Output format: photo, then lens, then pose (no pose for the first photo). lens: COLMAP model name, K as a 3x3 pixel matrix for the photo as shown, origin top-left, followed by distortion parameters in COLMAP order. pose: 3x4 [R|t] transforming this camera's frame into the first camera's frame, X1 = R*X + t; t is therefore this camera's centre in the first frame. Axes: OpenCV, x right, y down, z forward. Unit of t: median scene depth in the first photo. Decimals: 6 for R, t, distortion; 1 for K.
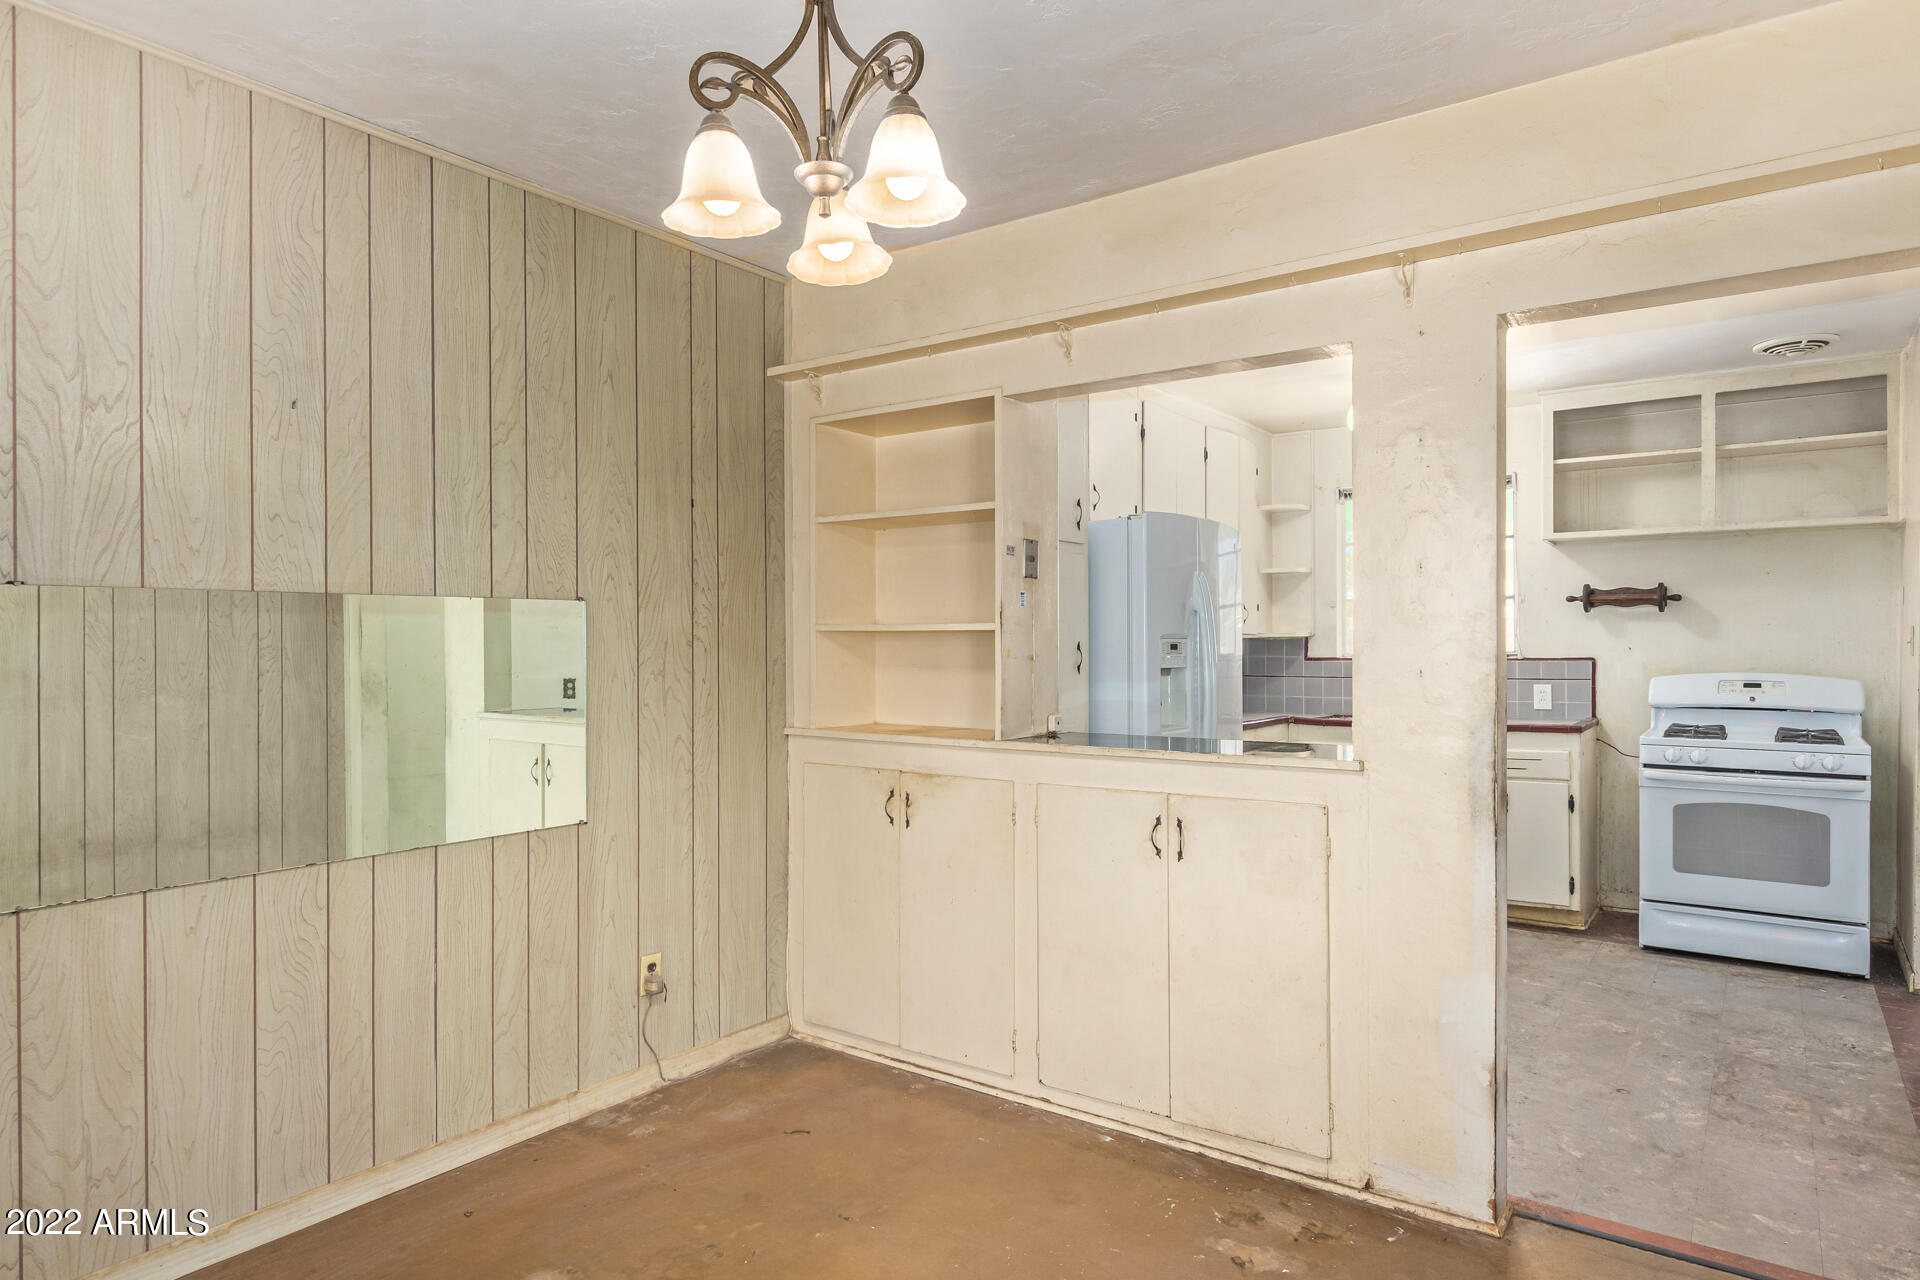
lens RADIAL K [[1143.1, 0, 976.3], [0, 1143.1, 640.4], [0, 0, 1]] dist [0.018236, -0.011636]
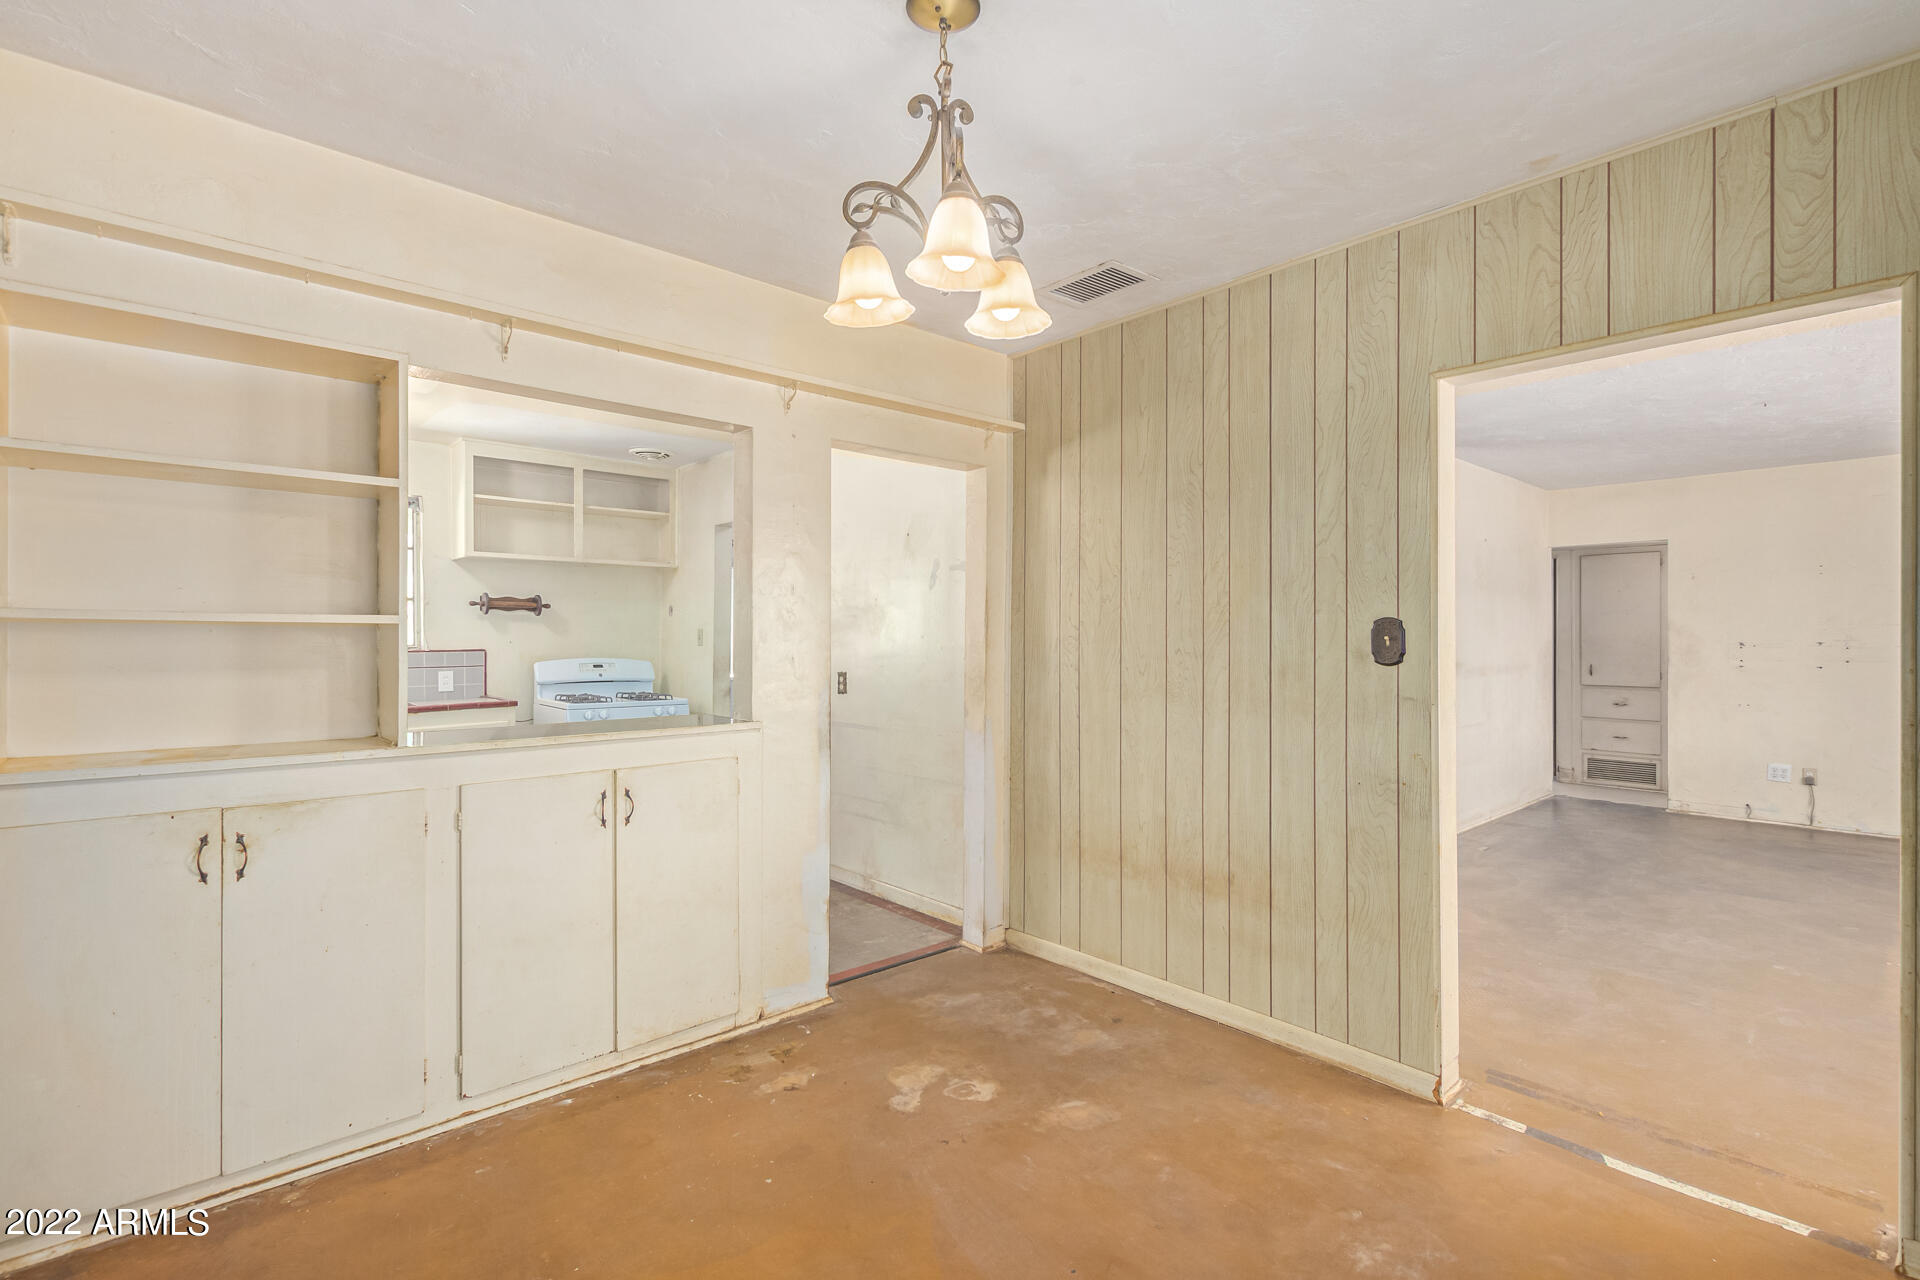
lens RADIAL K [[884.8, 0, 982.9], [0, 884.8, 628.8], [0, 0, 1]] dist [0.012072, -0.003252]
pose [[0.196330, 0.012557, 0.980457, -0.385886], [-0.005528, 0.999916, -0.011699, 0.000544], [-0.980522, -0.003123, 0.196383, 0.281163]]
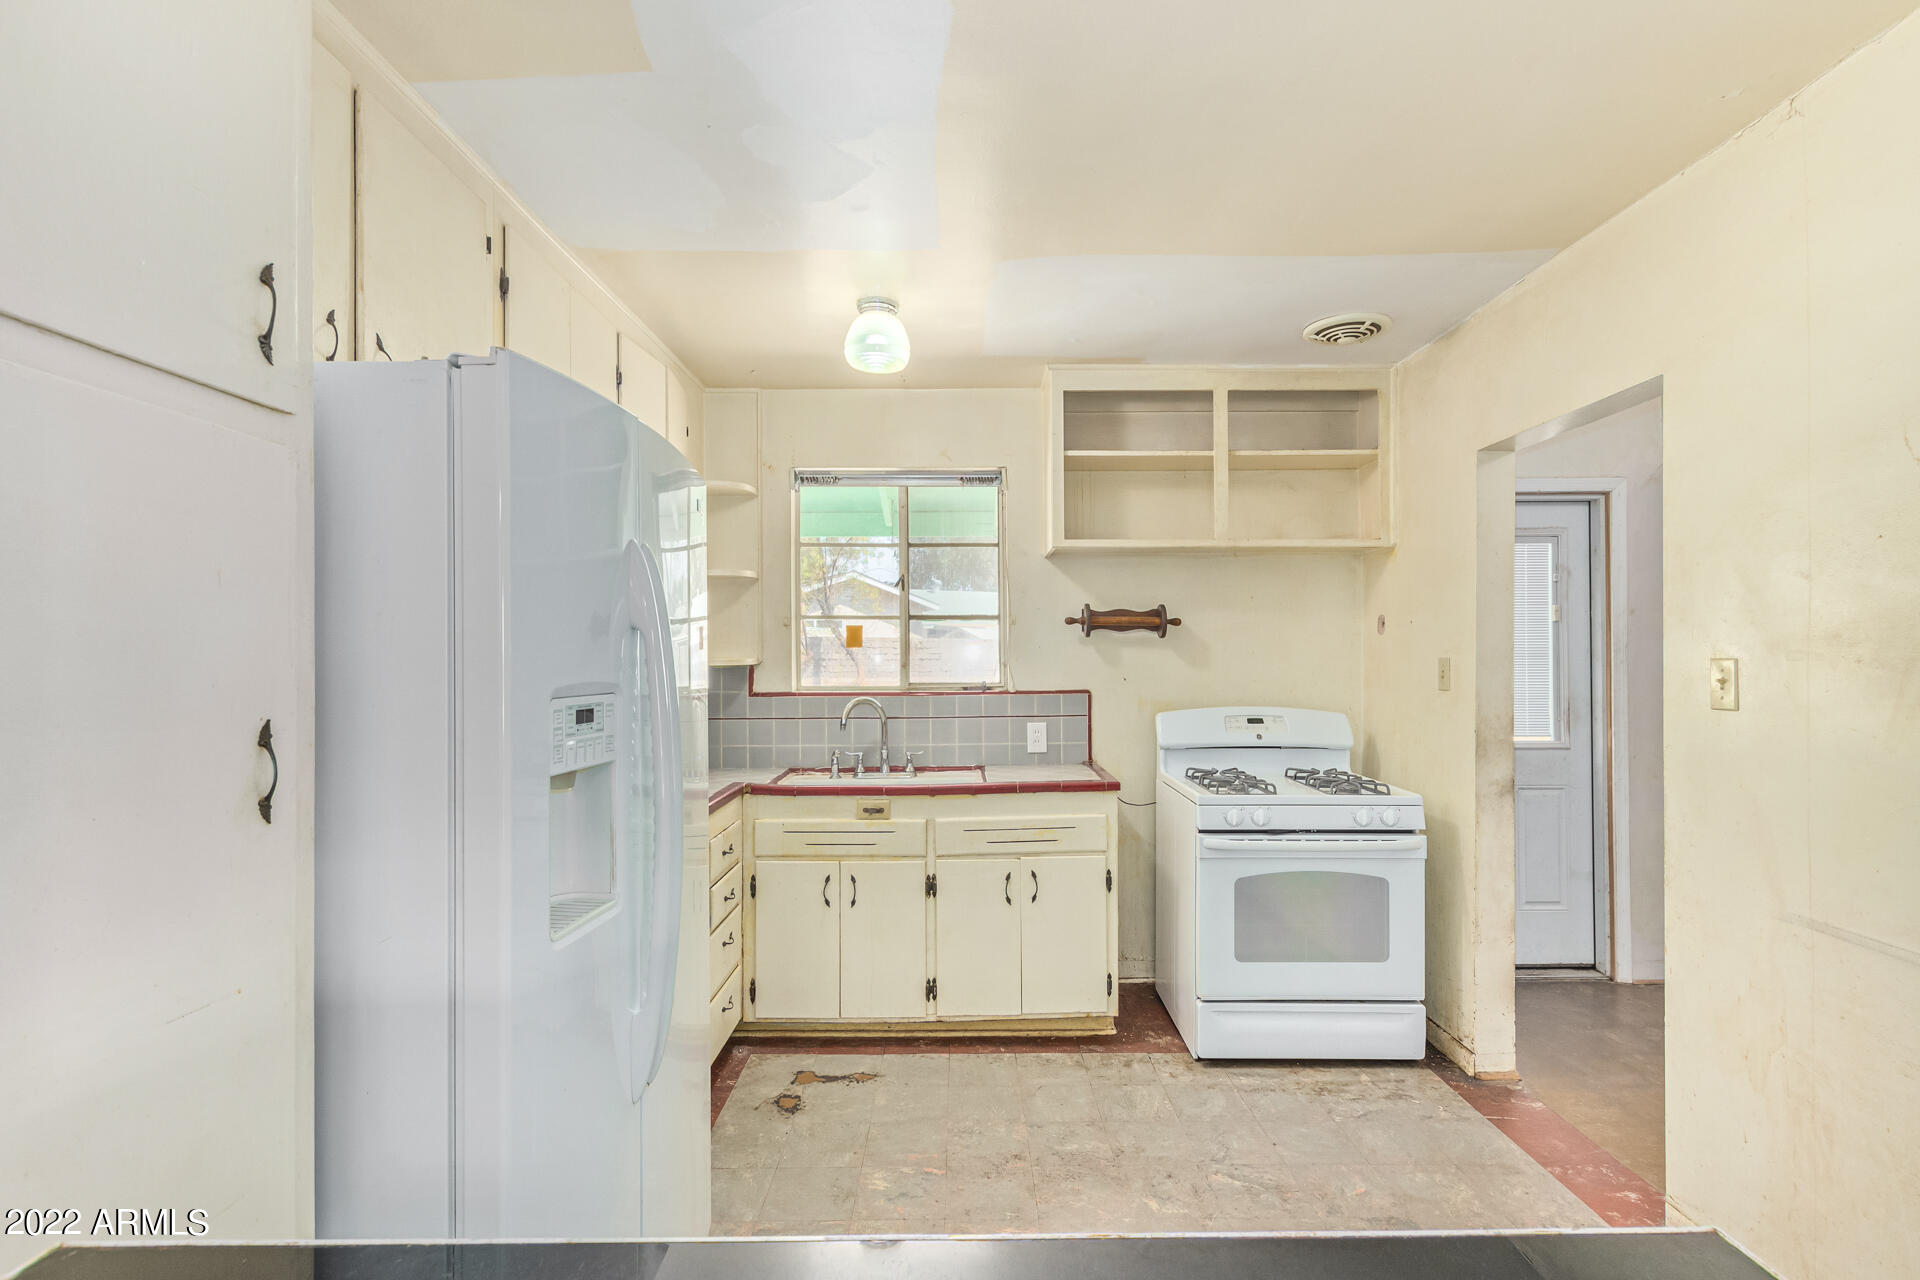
lens RADIAL K [[884.8, 0, 962.2], [0, 884.8, 647.4], [0, 0, 1]] dist [0.012072, -0.003252]
pose [[0.816187, 0.004686, 0.577769, 0.087928], [-0.002518, 0.999986, -0.004554, -0.015449], [-0.577783, 0.002262, 0.816188, 0.583882]]
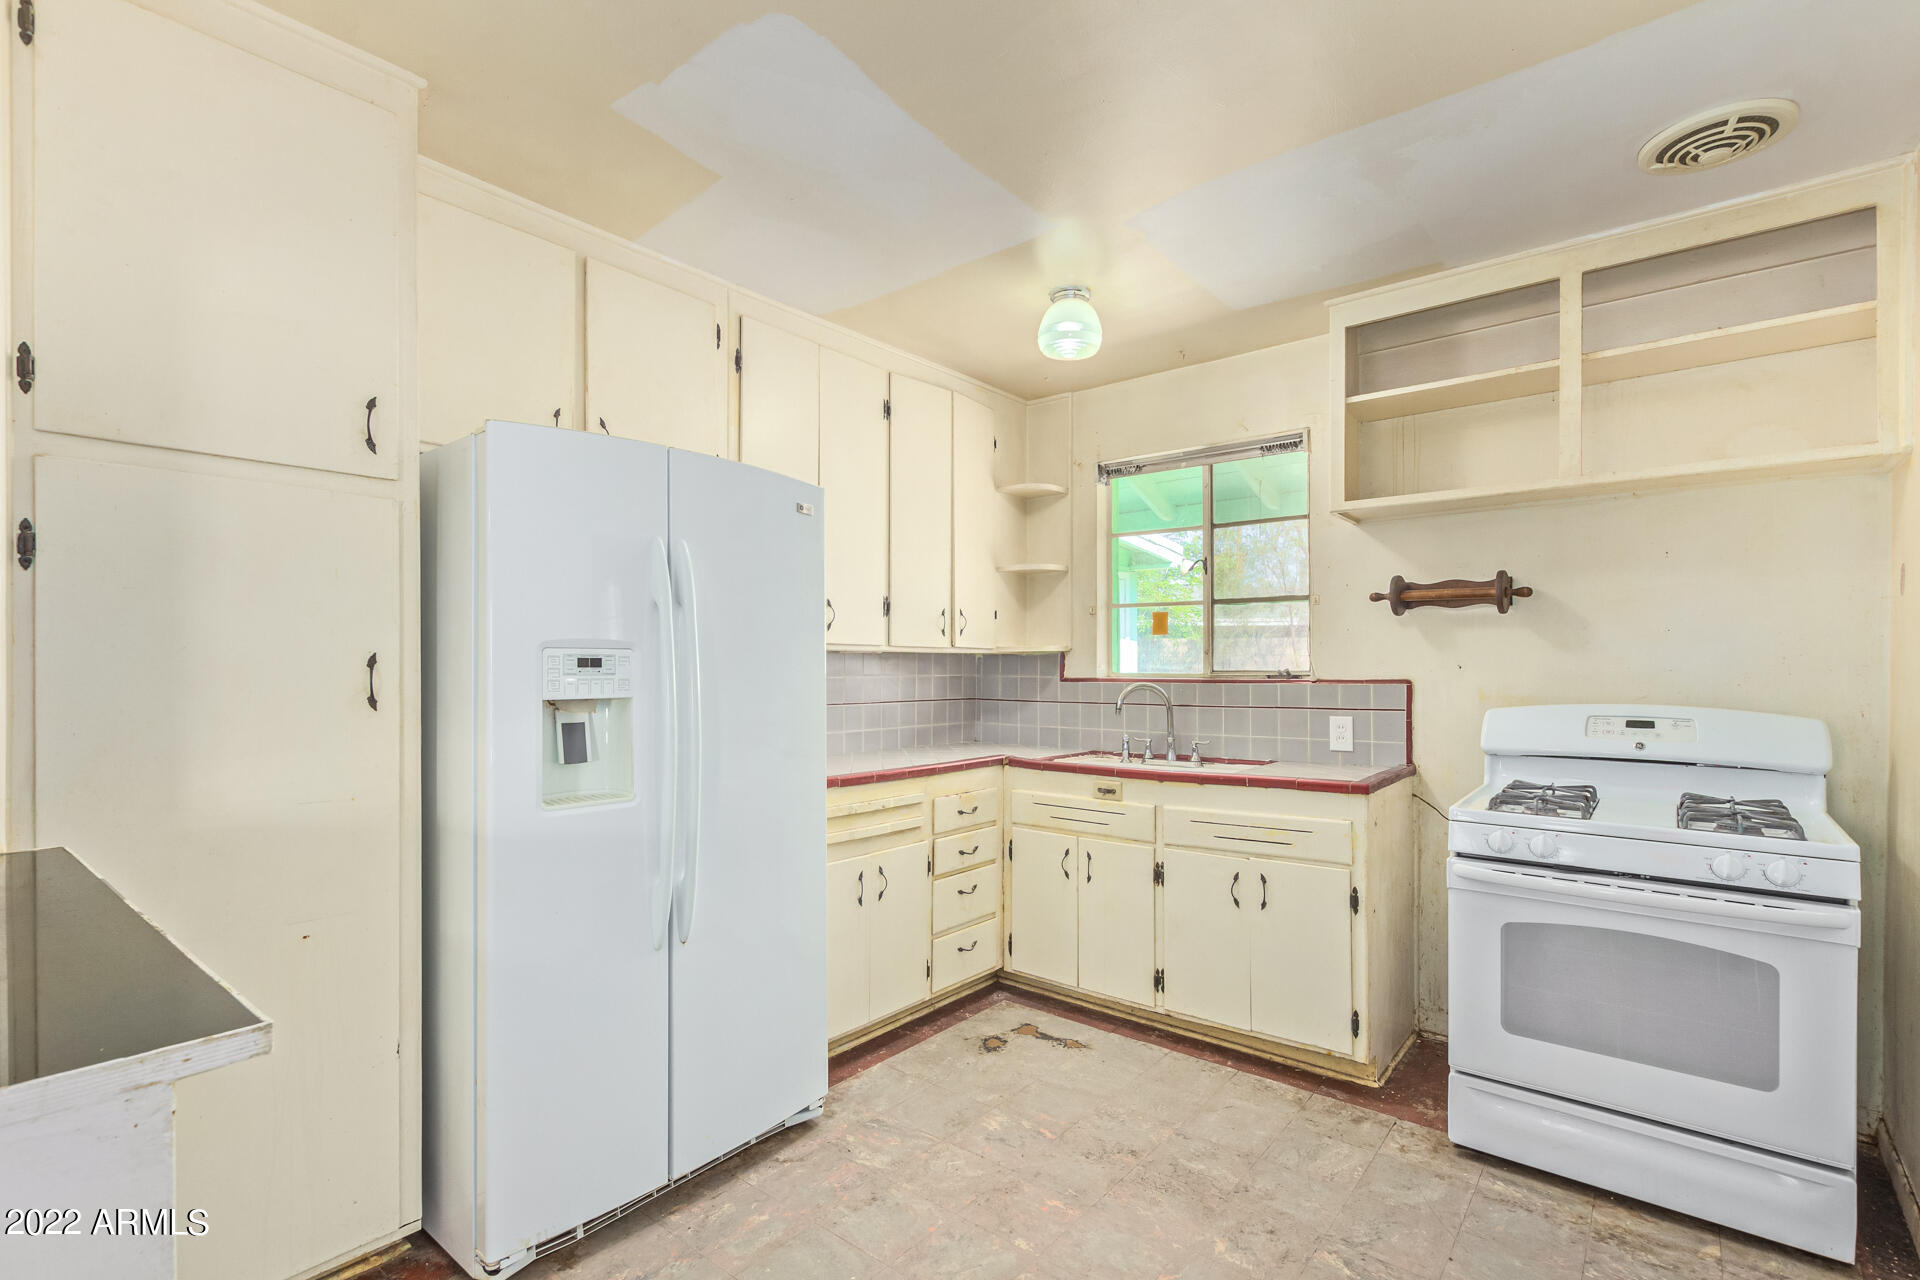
lens RADIAL K [[884.8, 0, 973.2], [0, 884.8, 660.5], [0, 0, 1]] dist [0.012072, -0.003252]
pose [[0.997753, 0.000785, -0.066997, 0.345946], [-0.000706, 0.999999, 0.001207, 0.003076], [0.066998, -0.001157, 0.997752, 0.492568]]
